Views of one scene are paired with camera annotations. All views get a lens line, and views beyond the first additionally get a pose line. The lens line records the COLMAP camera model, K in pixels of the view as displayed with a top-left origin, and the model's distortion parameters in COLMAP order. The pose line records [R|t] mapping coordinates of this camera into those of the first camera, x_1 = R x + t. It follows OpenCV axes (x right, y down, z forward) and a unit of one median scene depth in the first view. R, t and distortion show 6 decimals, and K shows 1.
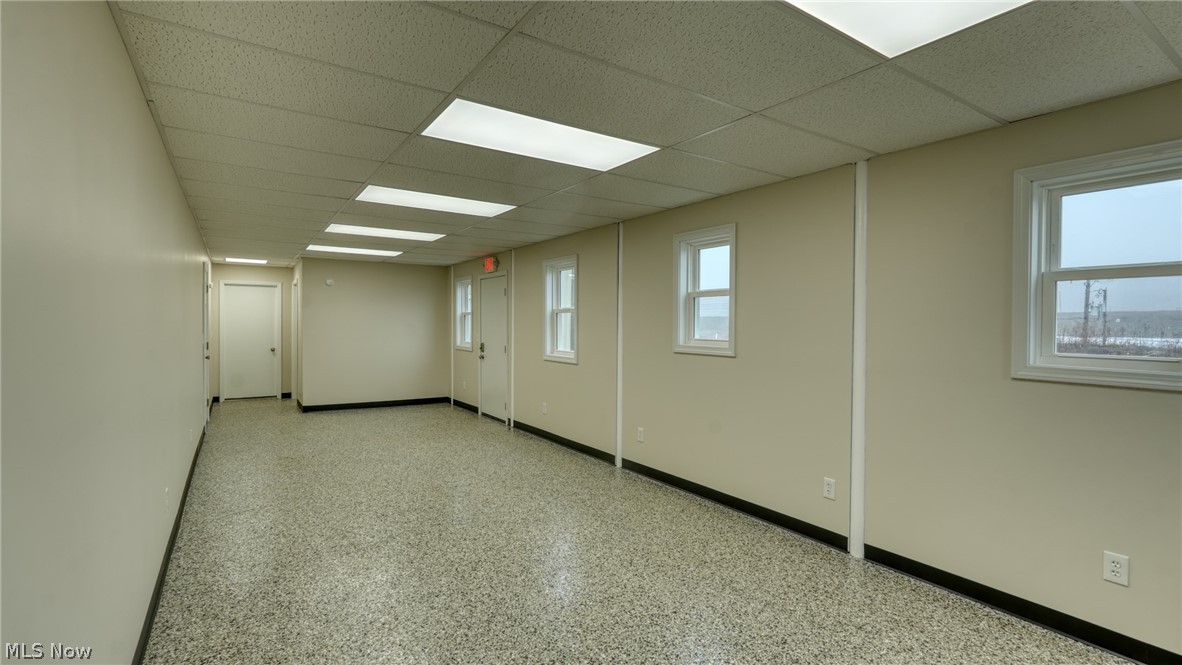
lens RADIAL K [[545.1, 0, 591.0], [0, 545.1, 332.5], [0, 0, 1]] dist [-0.018935, 0.011117]
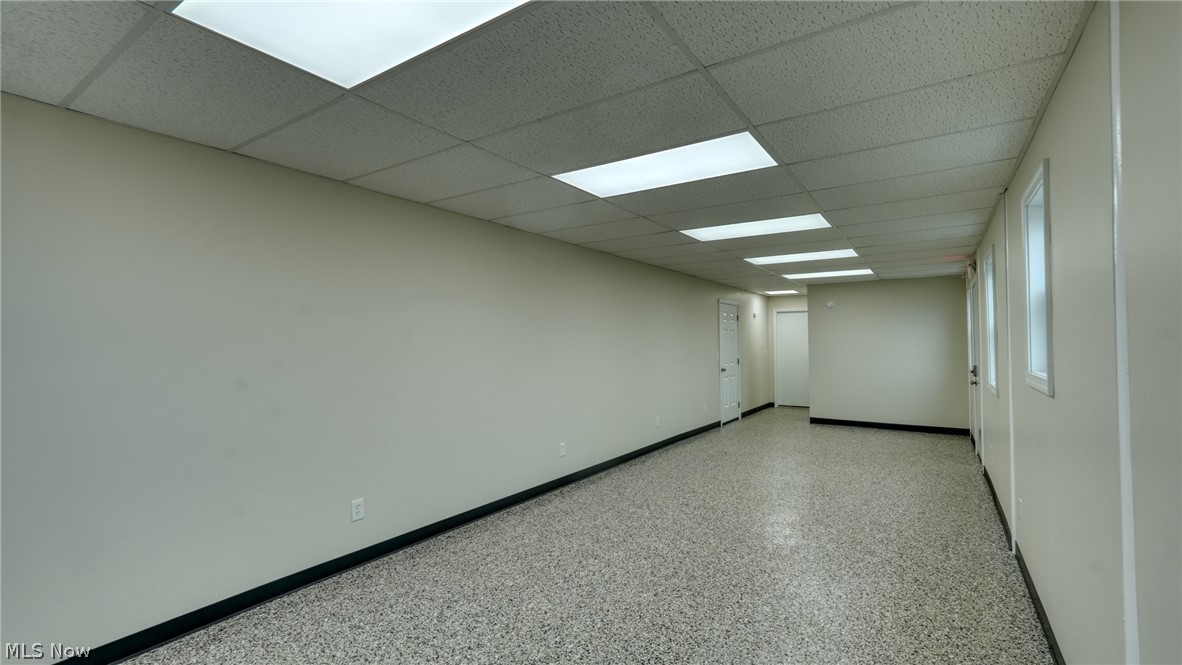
lens RADIAL K [[515.8, 0, 591.0], [0, 515.8, 332.5], [0, 0, 1]] dist [-0.016633, 0.009167]
pose [[0.385832, -0.029650, -0.922093, 0.536627], [-0.006854, 0.999364, -0.035002, 0.001793], [0.922544, 0.019825, 0.385383, 0.334990]]
